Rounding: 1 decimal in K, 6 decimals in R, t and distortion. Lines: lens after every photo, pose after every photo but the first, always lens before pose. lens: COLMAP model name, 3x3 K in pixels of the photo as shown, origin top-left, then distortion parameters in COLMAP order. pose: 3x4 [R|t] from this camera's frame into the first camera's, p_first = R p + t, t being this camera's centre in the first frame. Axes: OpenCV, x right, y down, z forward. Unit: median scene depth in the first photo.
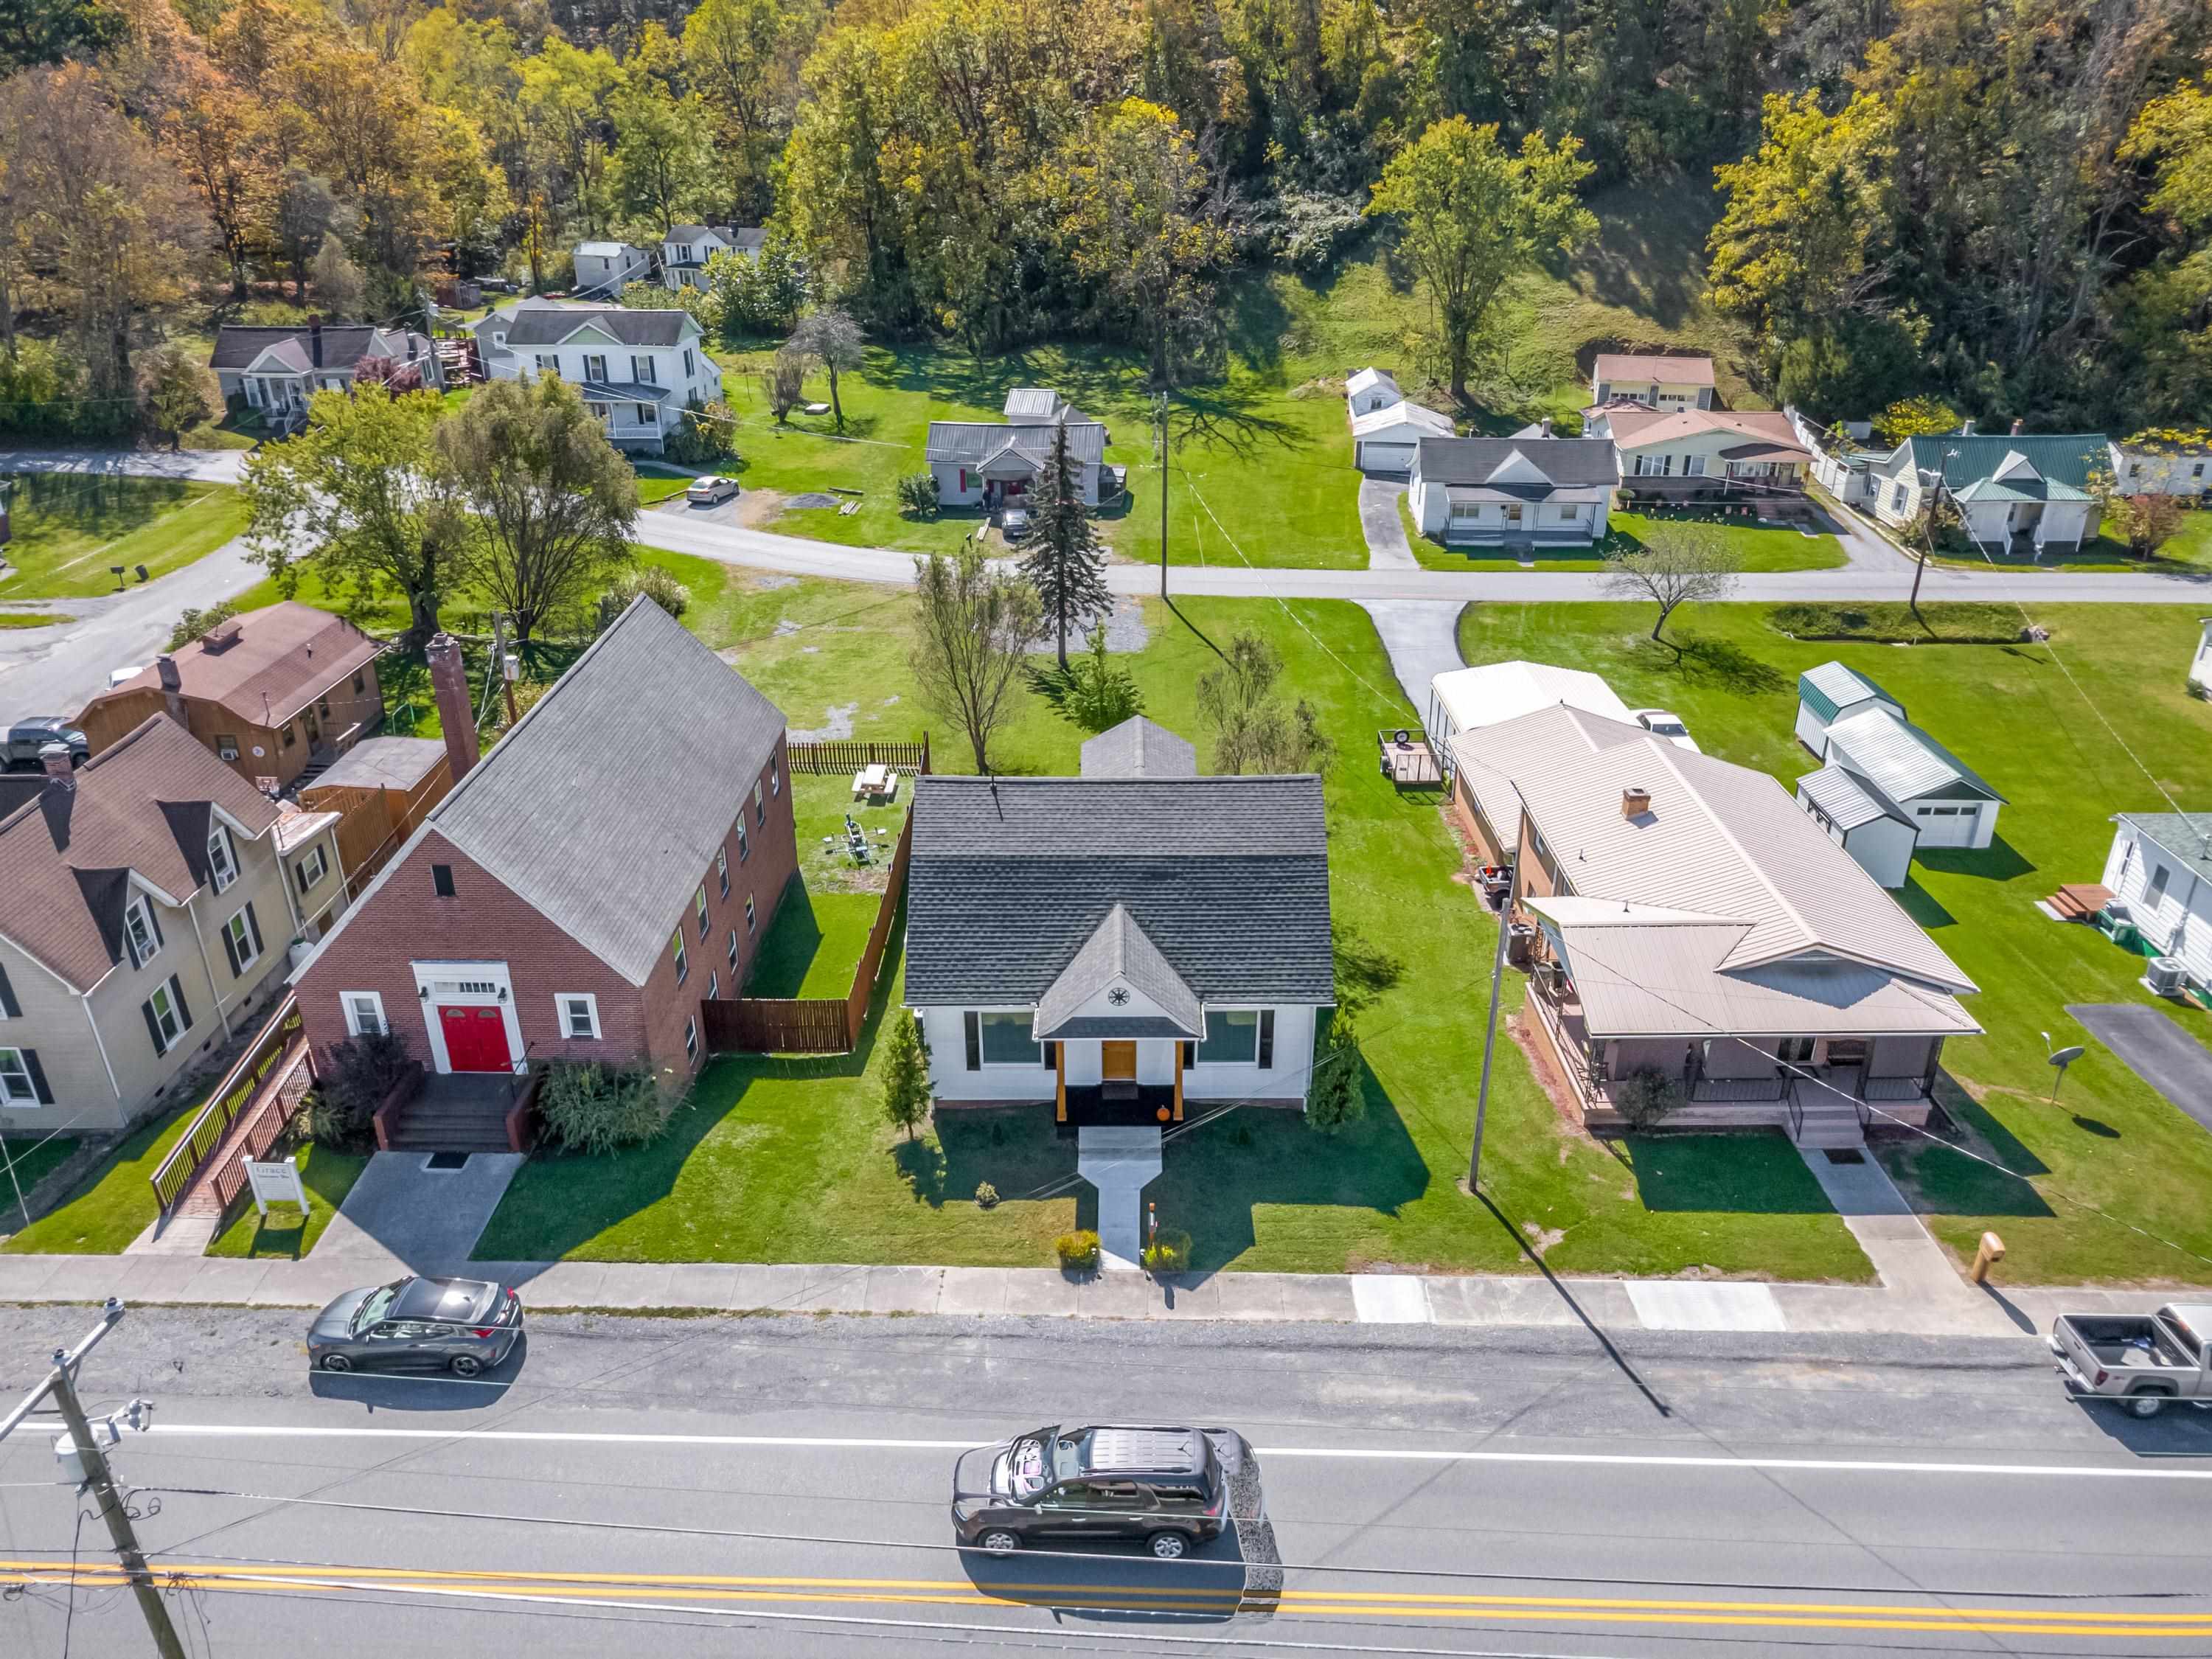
lens RADIAL K [[1571.5, 0, 1100.6], [0, 1571.5, 826.0], [0, 0, 1]] dist [0.001558, 0.005357]
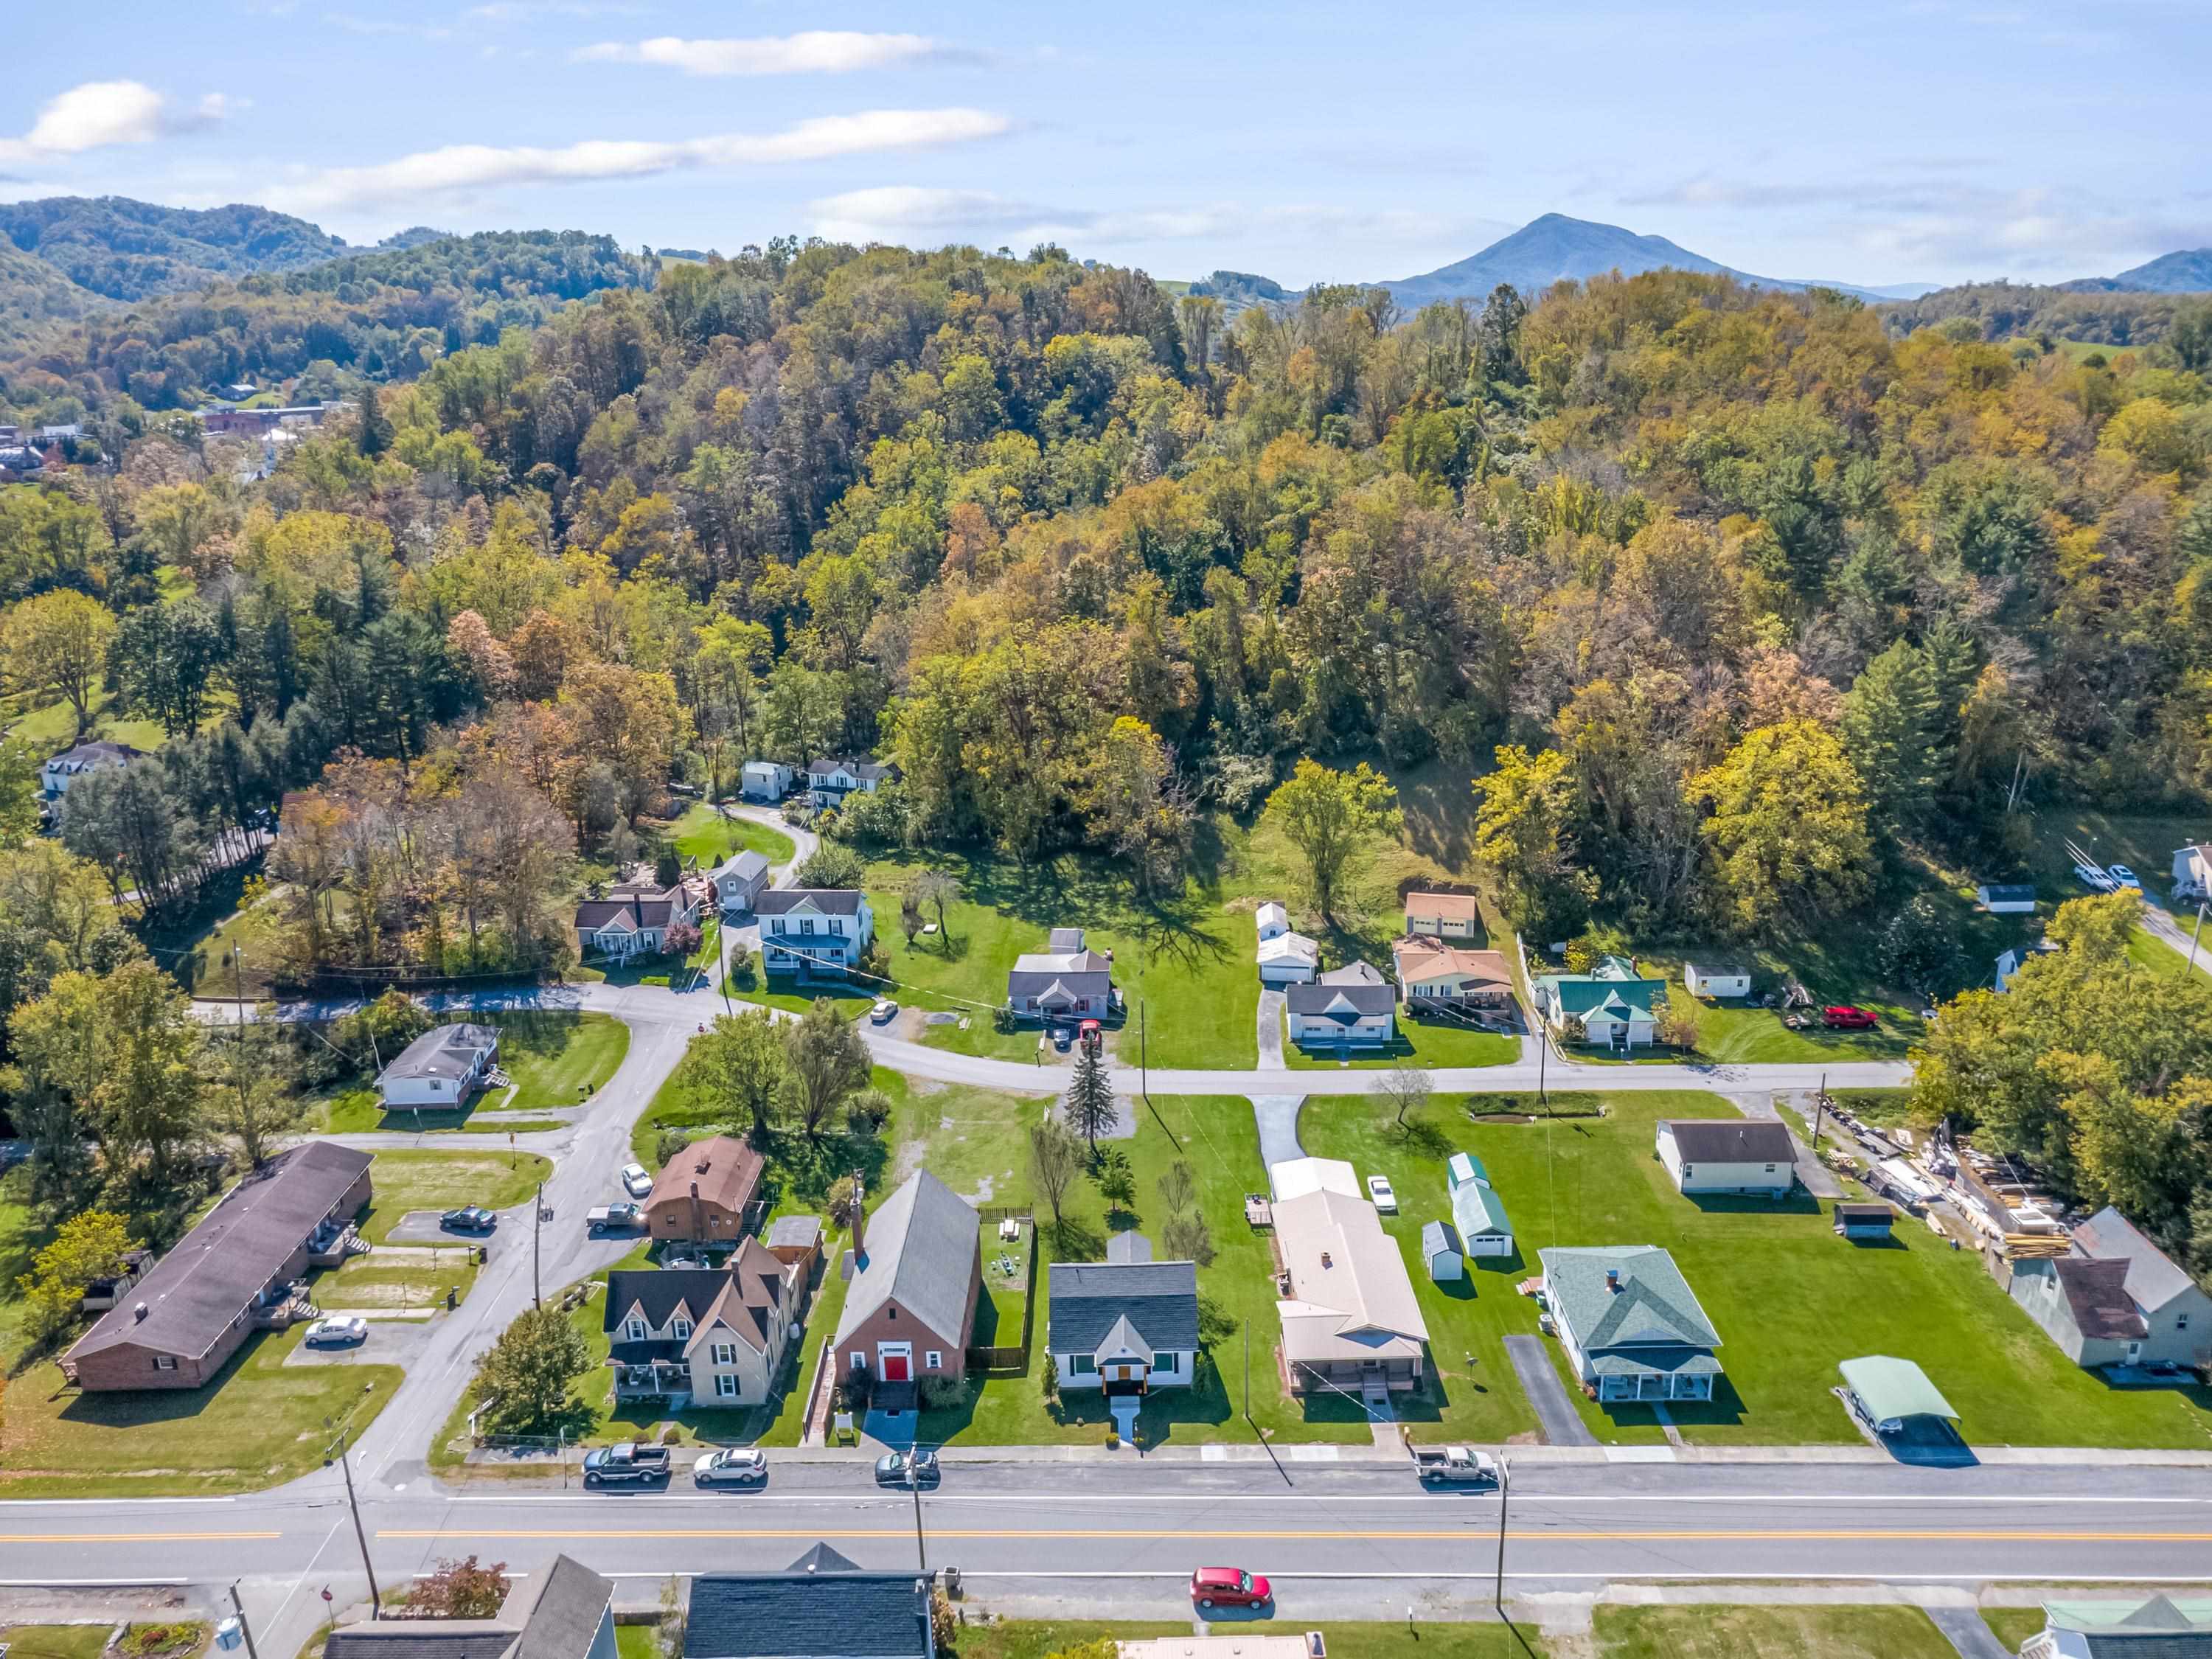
lens RADIAL K [[1571.5, 0, 1098.1], [0, 1571.5, 867.8], [0, 0, 1]] dist [0.001558, 0.005357]
pose [[0.999789, -0.020411, -0.002507, -0.007147], [0.019971, 0.992766, -0.118389, -0.312595], [0.004905, 0.118314, 0.992964, -1.435319]]
